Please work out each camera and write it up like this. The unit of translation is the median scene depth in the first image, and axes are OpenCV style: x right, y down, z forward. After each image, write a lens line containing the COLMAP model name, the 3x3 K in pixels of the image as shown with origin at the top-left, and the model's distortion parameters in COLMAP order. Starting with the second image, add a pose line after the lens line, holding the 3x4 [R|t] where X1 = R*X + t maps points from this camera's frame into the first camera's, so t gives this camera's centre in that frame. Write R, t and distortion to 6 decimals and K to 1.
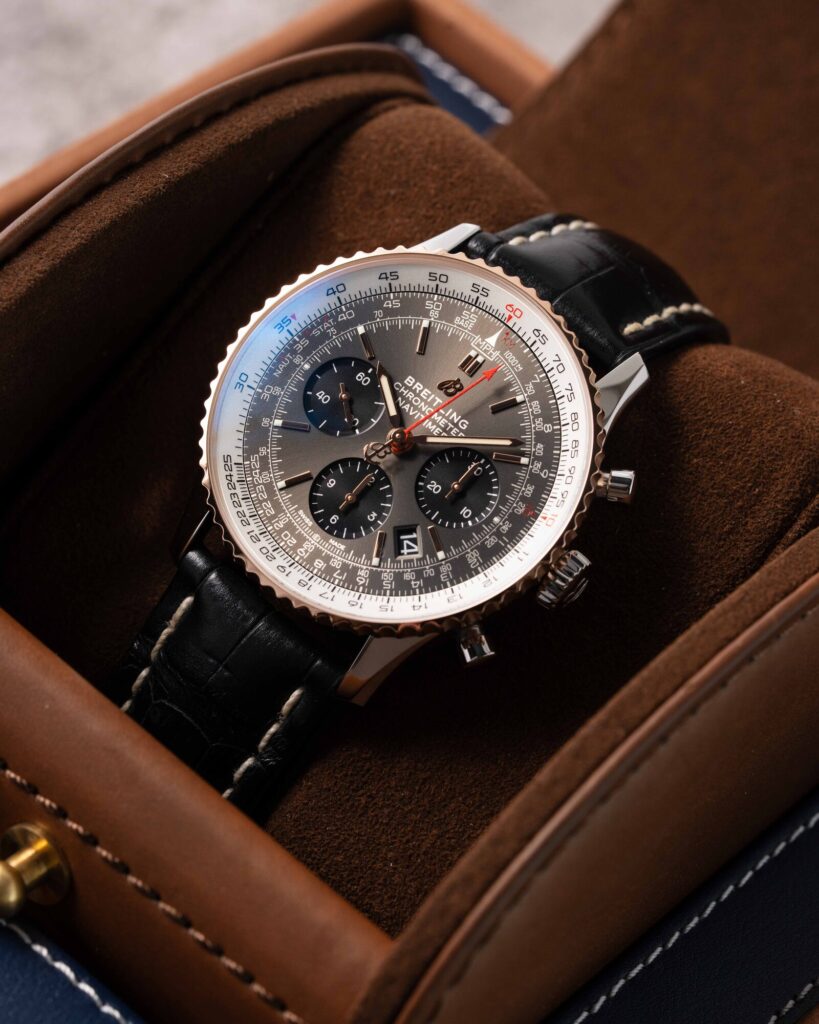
lens RADIAL K [[4391.7, 0, 409.5], [0, 4391.7, 512.0], [0, 0, 1]] dist [0.000018, 2.513839]
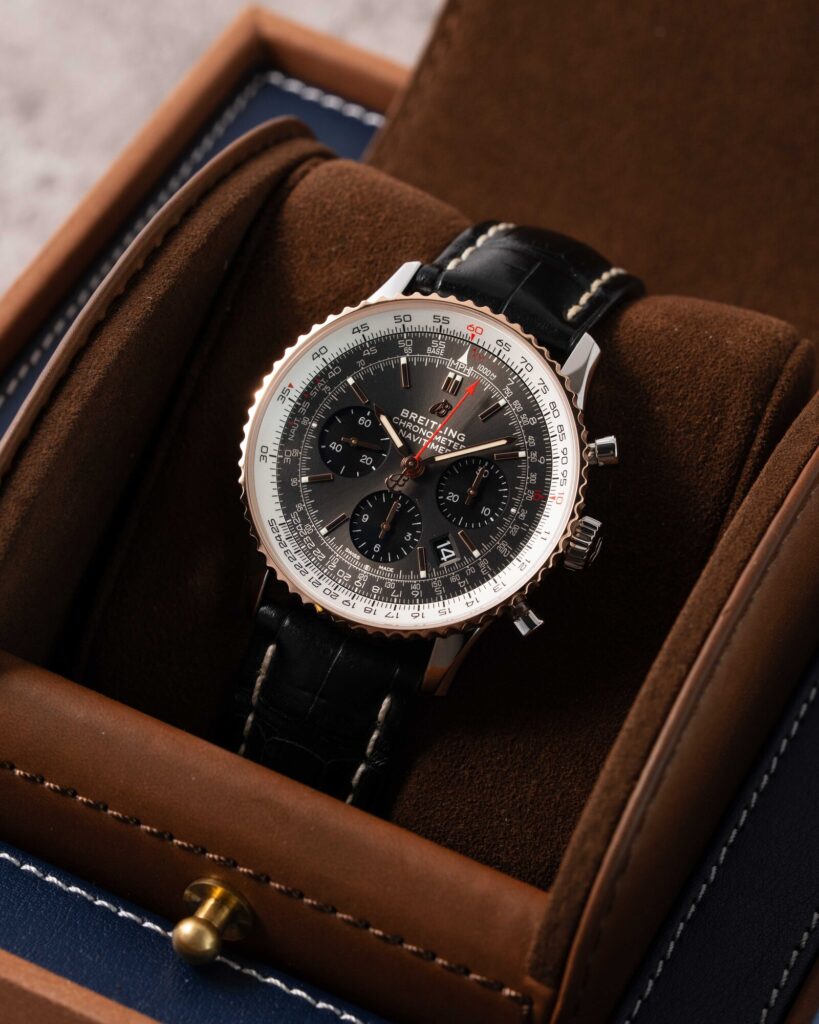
lens RADIAL K [[4391.7, 0, 409.5], [0, 4391.7, 512.0], [0, 0, 1]] dist [0.000018, 2.513839]
pose [[0.959131, -0.278173, 0.051837, -0.065799], [0.274385, 0.959082, 0.069819, -0.085176], [-0.069137, -0.052743, 0.996212, -0.148838]]
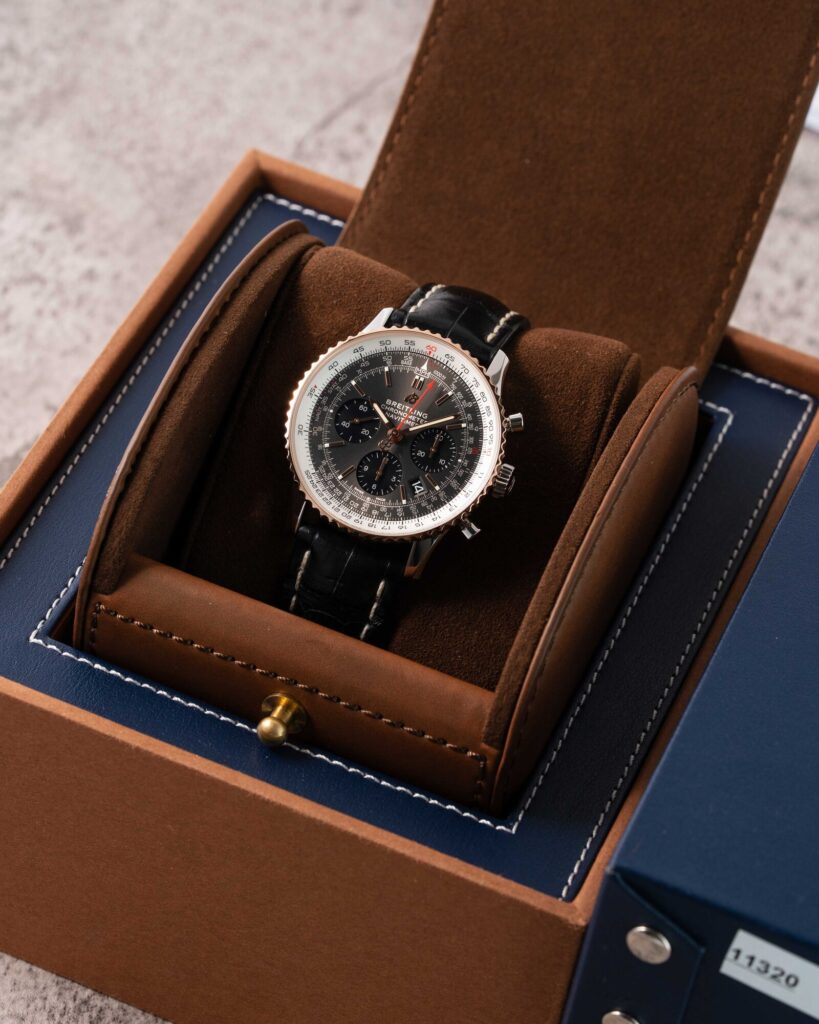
lens RADIAL K [[4391.7, 0, 409.5], [0, 4391.7, 512.0], [0, 0, 1]] dist [0.000018, 2.513839]
pose [[0.945798, -0.299690, 0.125105, -0.234308], [0.294870, 0.953903, 0.055856, -0.085771], [-0.136078, -0.015939, 0.990570, -0.812141]]
